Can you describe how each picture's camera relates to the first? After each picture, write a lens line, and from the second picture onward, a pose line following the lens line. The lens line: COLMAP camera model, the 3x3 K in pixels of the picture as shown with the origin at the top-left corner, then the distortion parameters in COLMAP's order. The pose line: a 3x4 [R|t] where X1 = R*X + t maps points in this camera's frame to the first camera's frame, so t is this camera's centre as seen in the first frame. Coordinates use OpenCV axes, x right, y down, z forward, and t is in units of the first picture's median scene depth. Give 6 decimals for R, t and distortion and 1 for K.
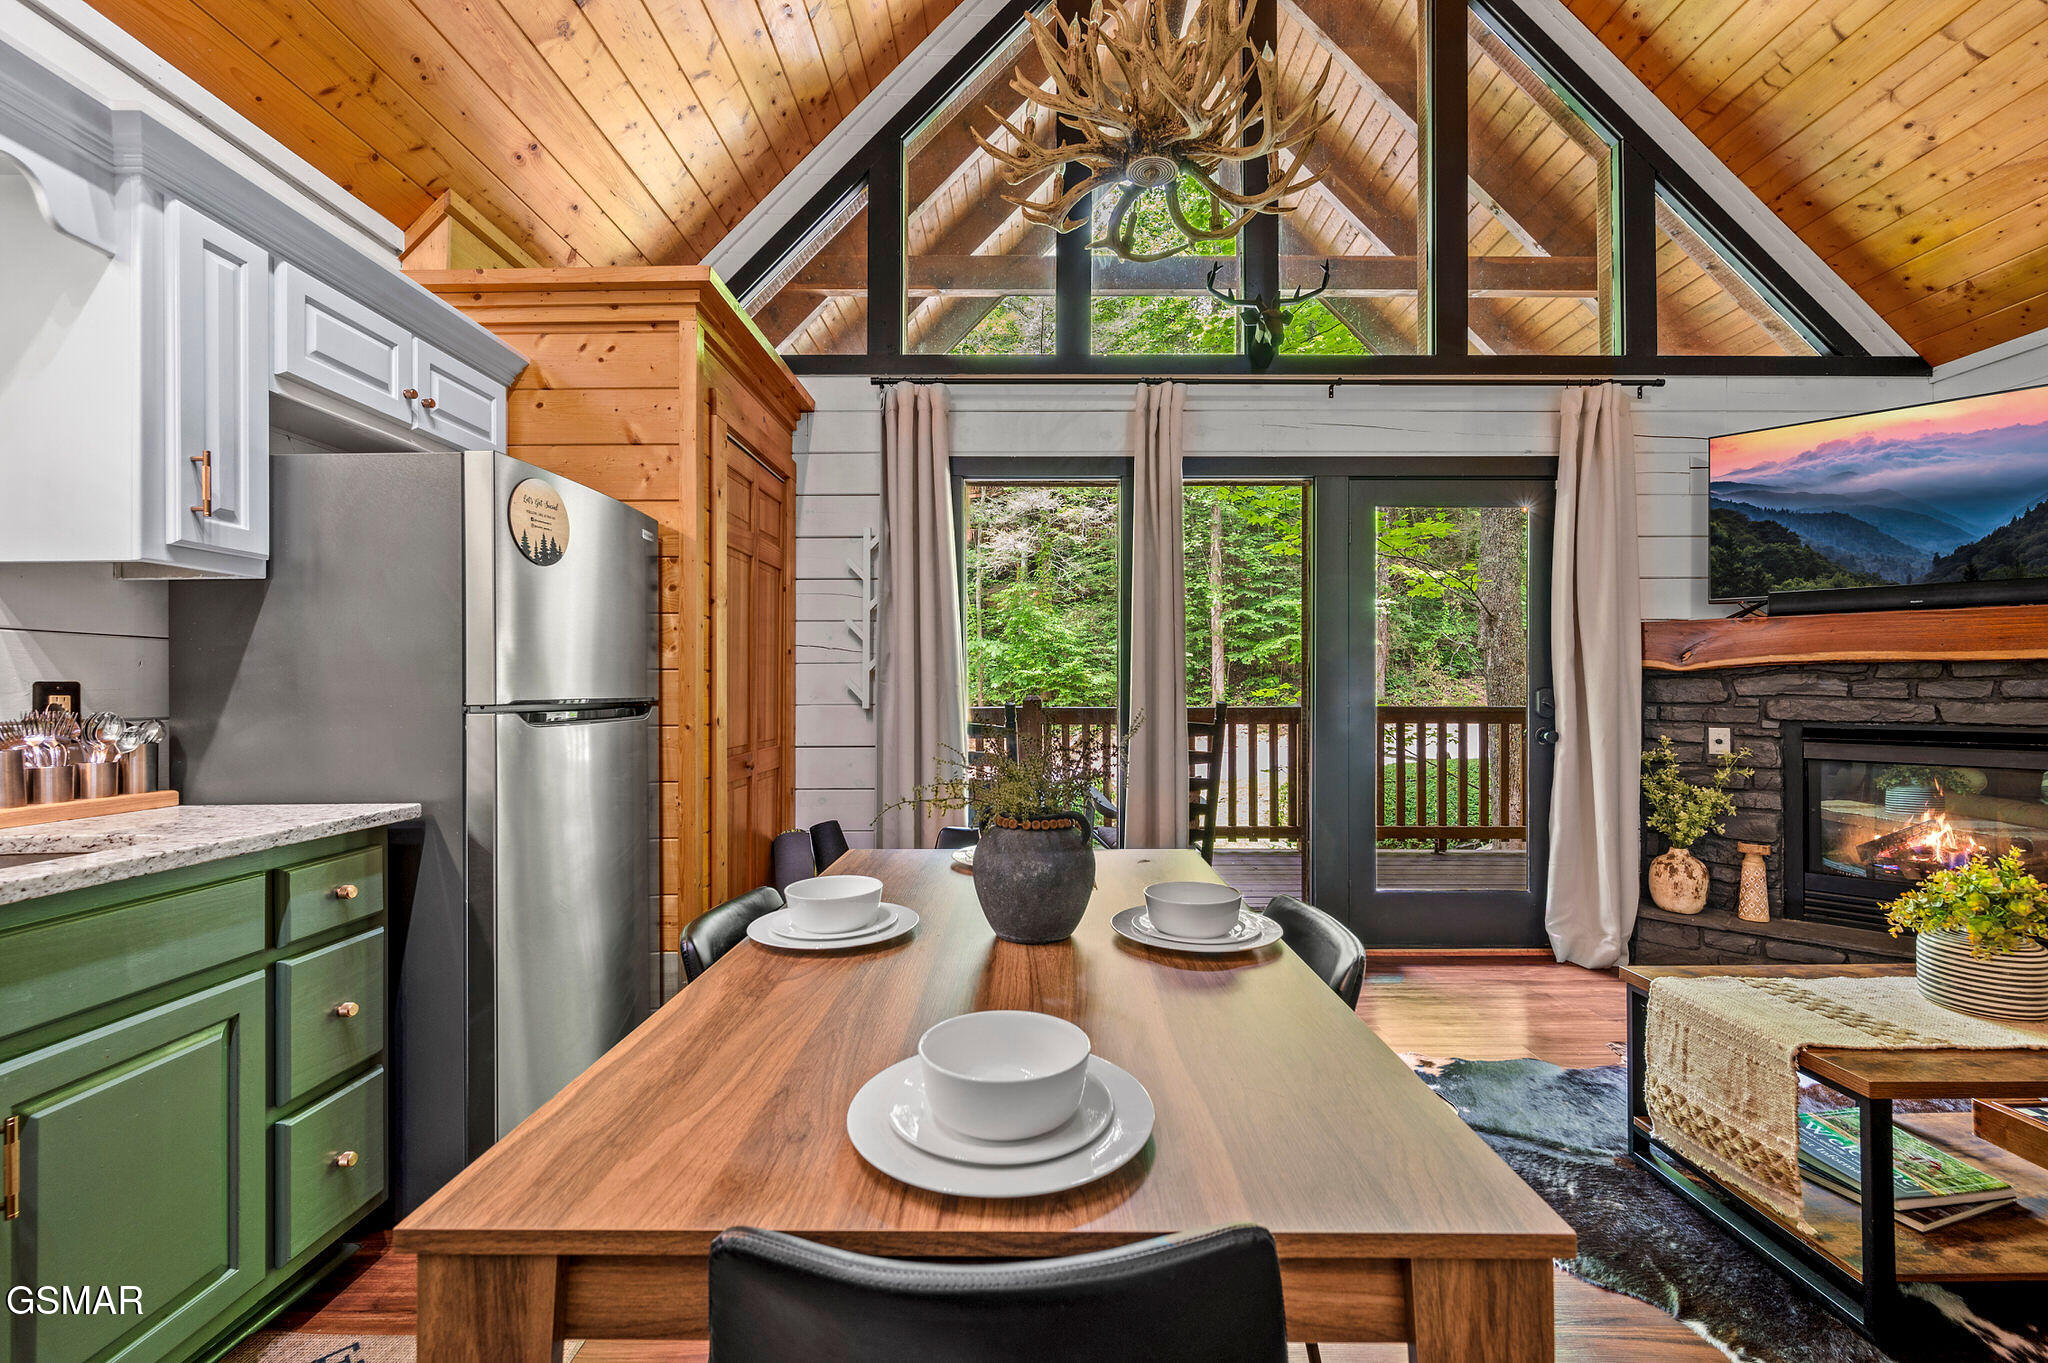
lens RADIAL K [[820.8, 0, 1029.2], [0, 820.8, 684.8], [0, 0, 1]] dist [0.000755, -0.000379]
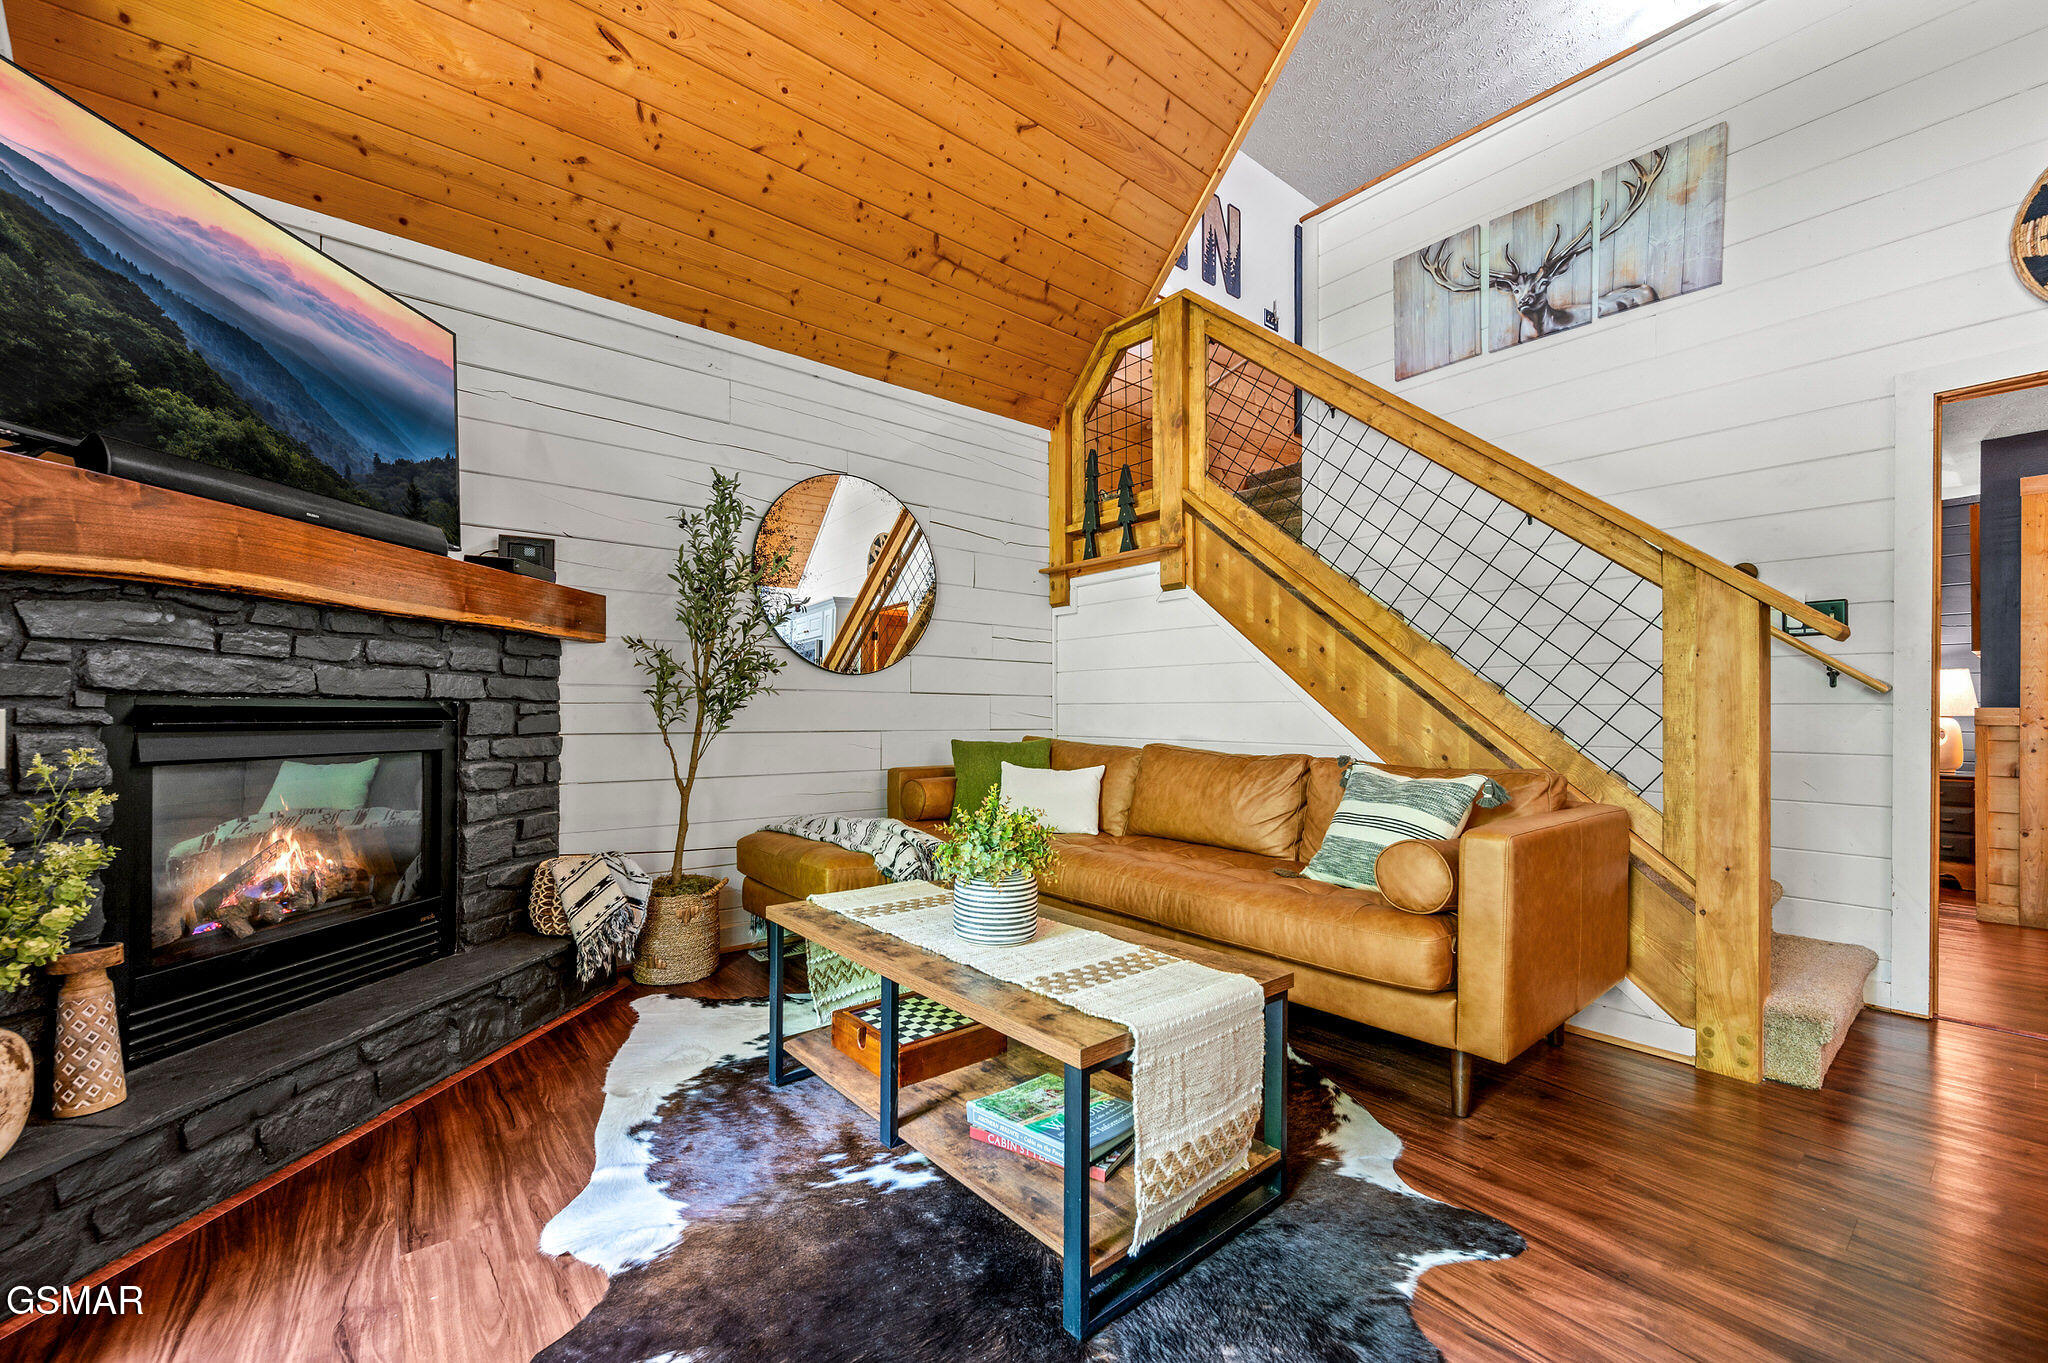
lens RADIAL K [[820.8, 0, 1037.4], [0, 820.8, 711.0], [0, 0, 1]] dist [0.000755, -0.000379]
pose [[-0.641264, 0.002033, 0.767318, 0.172266], [-0.006590, 0.999945, -0.008157, 0.058913], [-0.767292, -0.010287, -0.641215, 0.934436]]
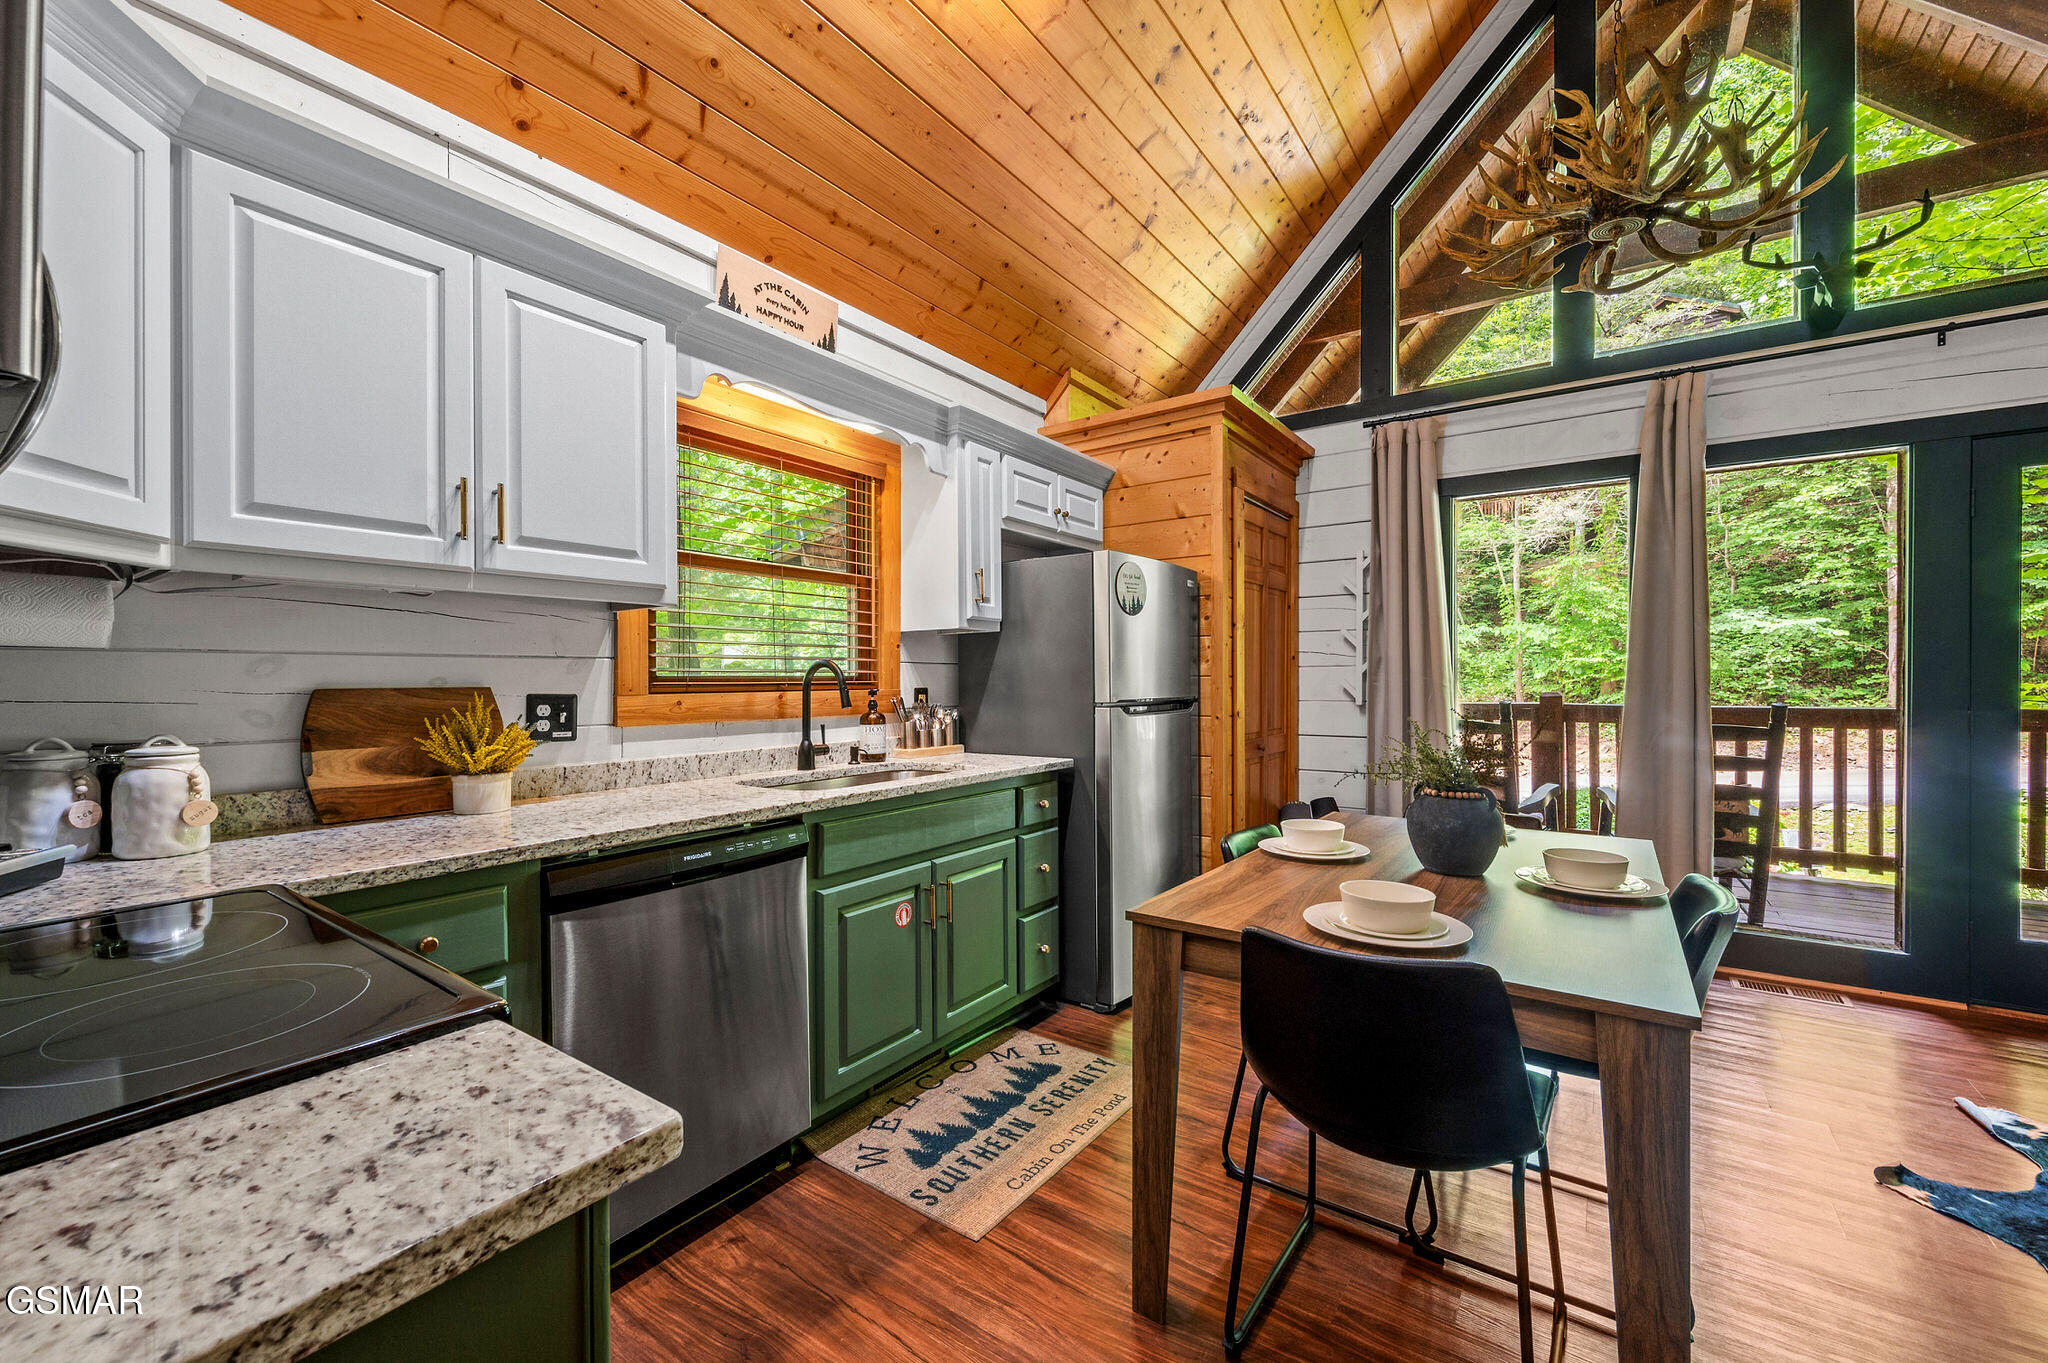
lens RADIAL K [[820.8, 0, 1026.4], [0, 820.8, 678.0], [0, 0, 1]] dist [0.000755, -0.000379]
pose [[0.819766, 0.000071, -0.572699, 0.093029], [0.003414, 0.999982, 0.005011, -0.019384], [0.572689, -0.006063, 0.819751, -0.261026]]
